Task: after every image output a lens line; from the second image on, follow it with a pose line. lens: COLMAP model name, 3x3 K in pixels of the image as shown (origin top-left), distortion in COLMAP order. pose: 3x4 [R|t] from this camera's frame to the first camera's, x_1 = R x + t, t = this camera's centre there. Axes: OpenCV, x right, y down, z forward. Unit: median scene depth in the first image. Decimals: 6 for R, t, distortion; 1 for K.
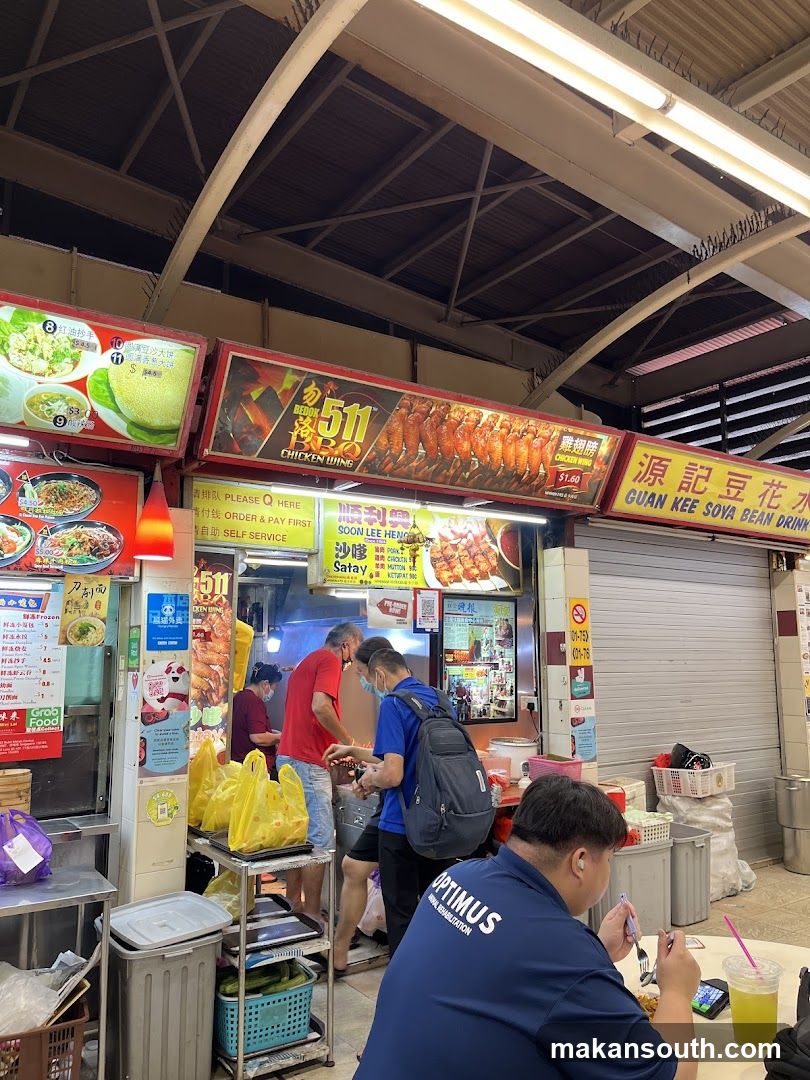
lens RADIAL K [[825.3, 0, 404.7], [0, 825.3, 538.8], [0, 0, 1]] dist [0.049775, -0.056554]
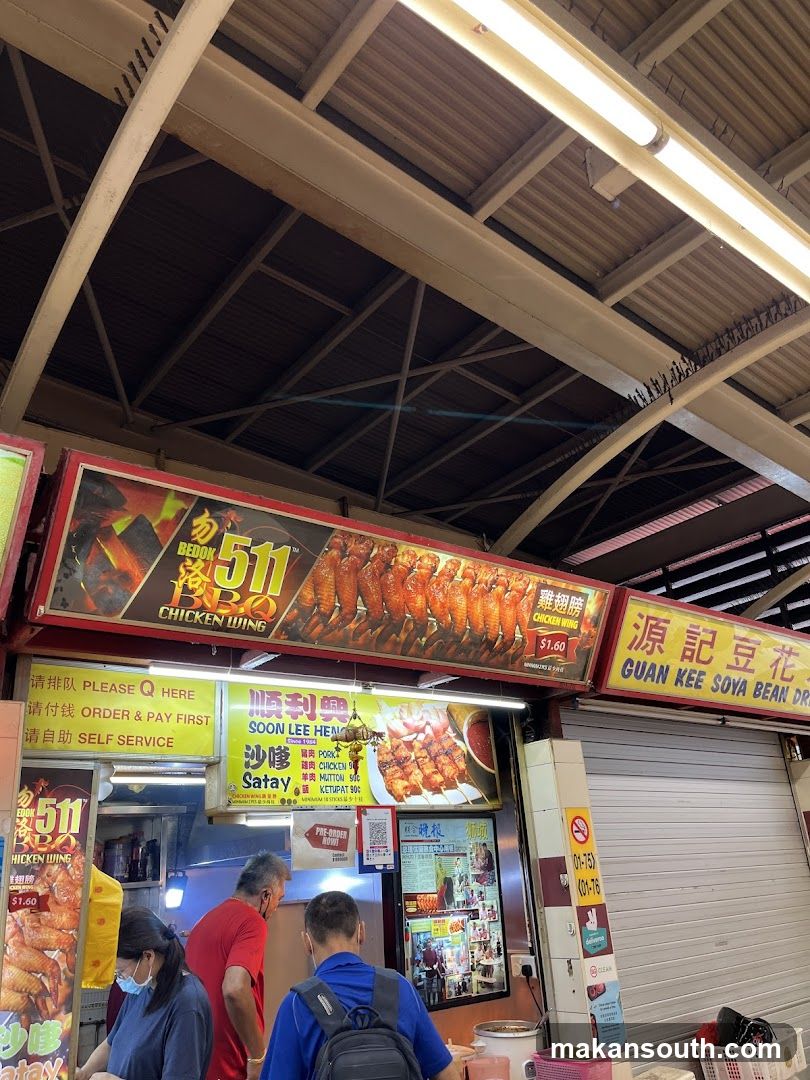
lens RADIAL K [[825.3, 0, 395.6], [0, 825.3, 545.3], [0, 0, 1]] dist [0.049775, -0.056554]
pose [[0.996495, -0.035402, 0.075794, -0.002313], [0.052974, 0.968277, -0.244198, 0.017964], [-0.064745, 0.247357, 0.966759, 0.245122]]
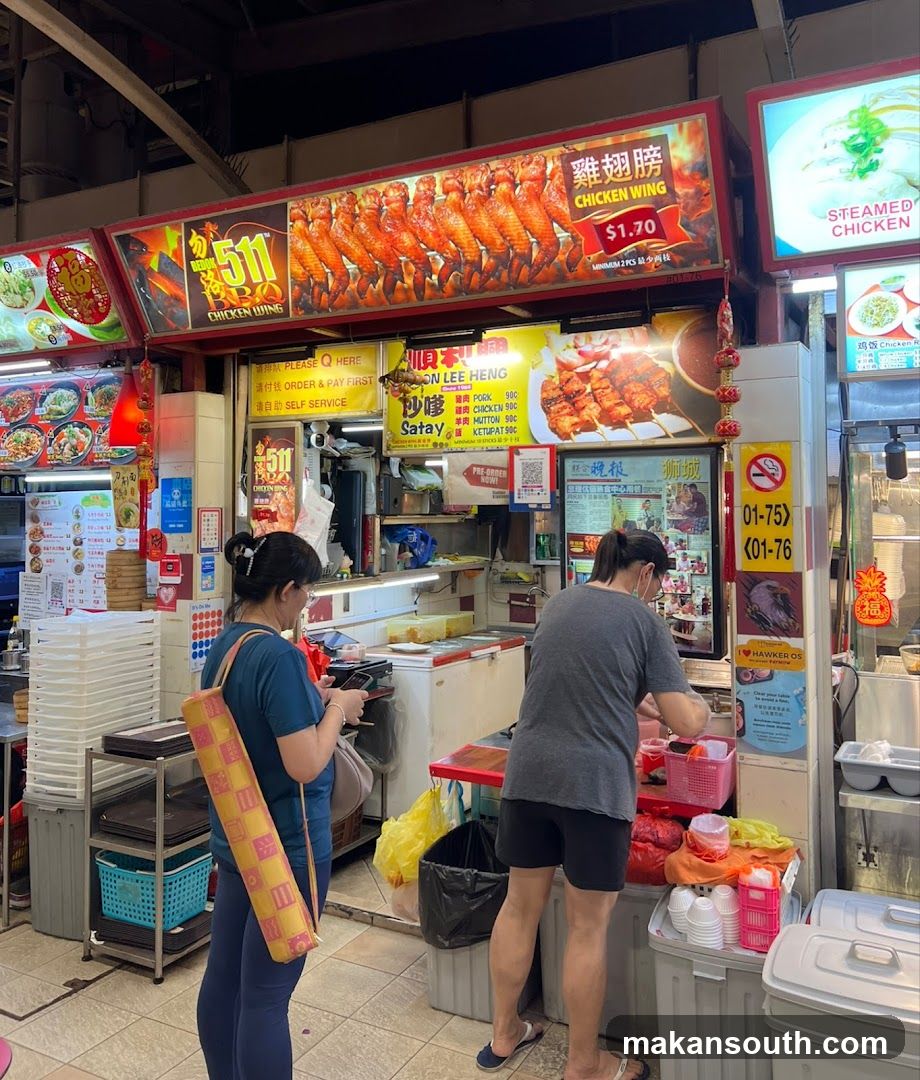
lens RADIAL K [[892.7, 0, 480.1], [0, 892.7, 456.4], [0, 0, 1]] dist [0.063694, -0.151502]
pose [[0.466050, -0.048142, -0.883447, 0.681854], [0.121947, 0.992484, 0.010247, 0.058278], [0.876314, -0.112509, 0.468418, 0.635315]]
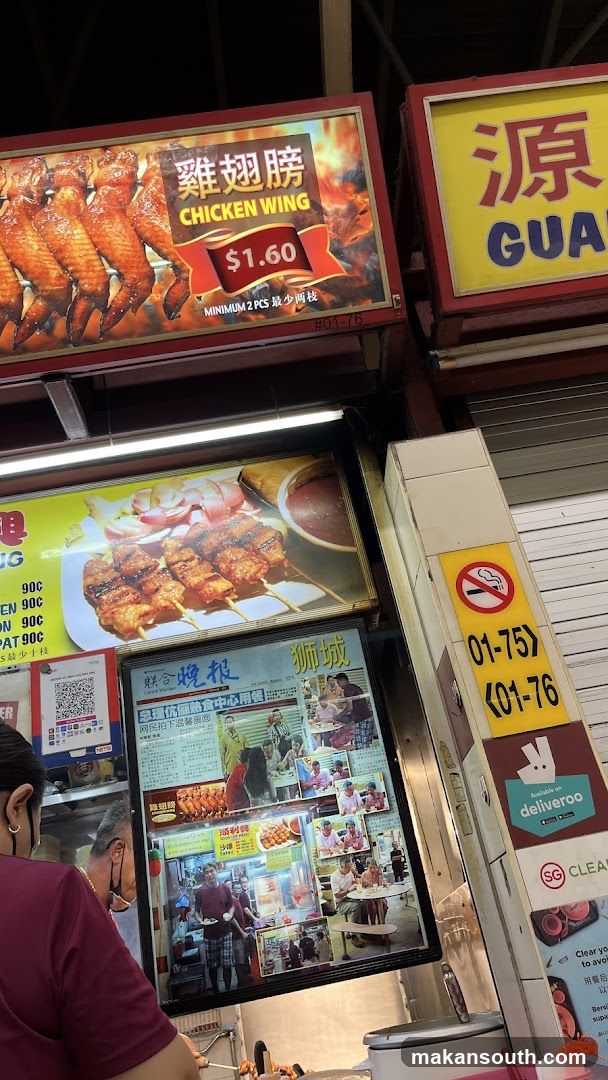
lens RADIAL K [[819.3, 0, 308.1], [0, 819.3, 530.4], [0, 0, 1]] dist [0.046641, -0.055362]
pose [[0.800675, -0.410860, -0.436021, 0.340158], [0.257023, 0.892986, -0.369480, 0.194159], [0.541165, 0.183766, 0.820592, 0.735912]]
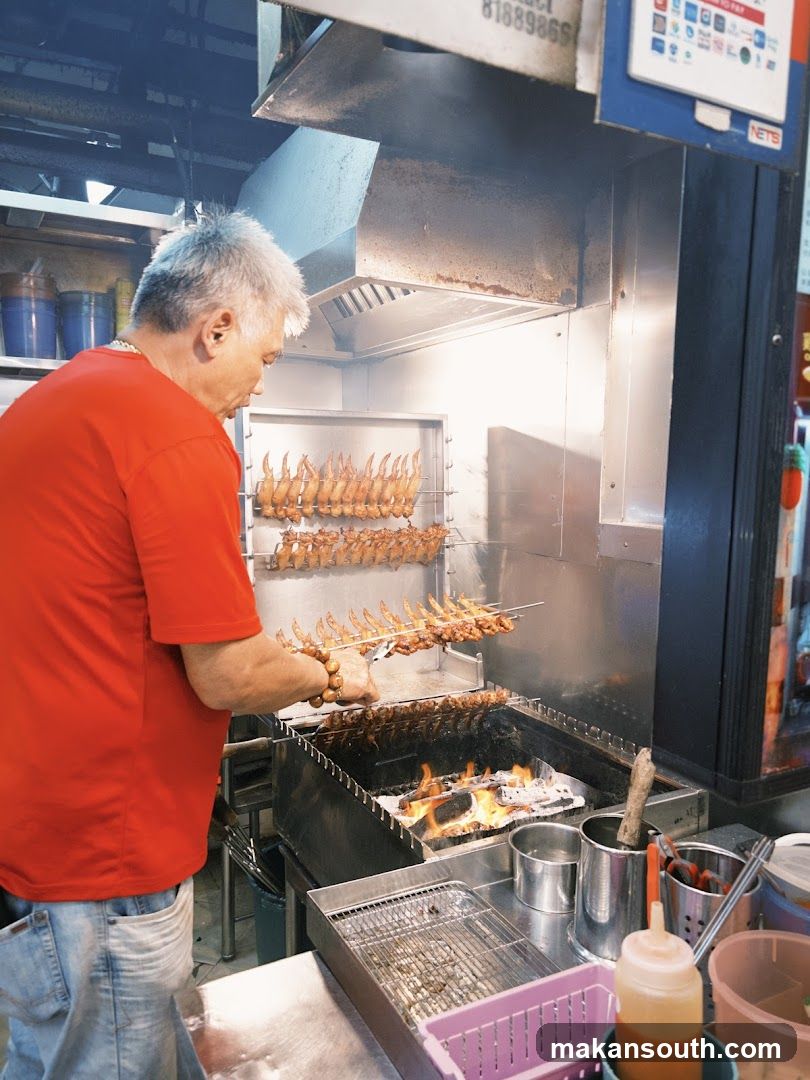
lens RADIAL K [[825.3, 0, 415.9], [0, 825.3, 543.1], [0, 0, 1]] dist [0.049775, -0.056554]
pose [[0.994971, 0.021925, -0.097735, -0.003081], [0.001766, 0.971759, 0.235970, 0.147177], [0.100149, -0.234956, 0.966833, 0.881595]]
